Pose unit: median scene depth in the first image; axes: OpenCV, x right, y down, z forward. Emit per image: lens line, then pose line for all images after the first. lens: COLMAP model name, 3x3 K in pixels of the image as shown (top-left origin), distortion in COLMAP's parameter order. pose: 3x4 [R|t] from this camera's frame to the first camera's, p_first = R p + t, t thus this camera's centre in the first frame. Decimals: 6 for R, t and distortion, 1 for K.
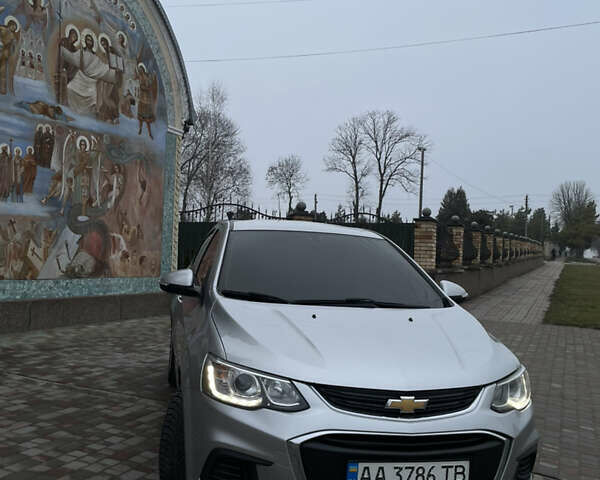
lens RADIAL K [[613.0, 0, 314.3], [0, 613.0, 240.0], [0, 0, 1]] dist [0.087042, -0.103131]
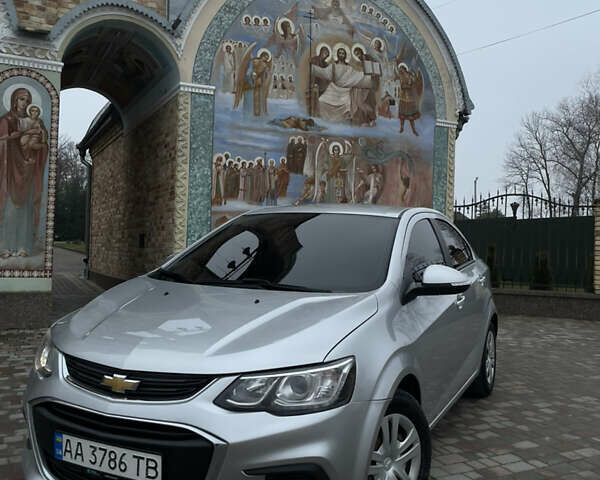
lens RADIAL K [[613.0, 0, 314.3], [0, 613.0, 240.0], [0, 0, 1]] dist [0.087042, -0.103131]
pose [[0.770741, -0.026957, -0.636578, 0.283422], [0.022999, 0.999631, -0.014484, 0.020455], [0.636733, -0.003477, 0.771076, 0.135635]]
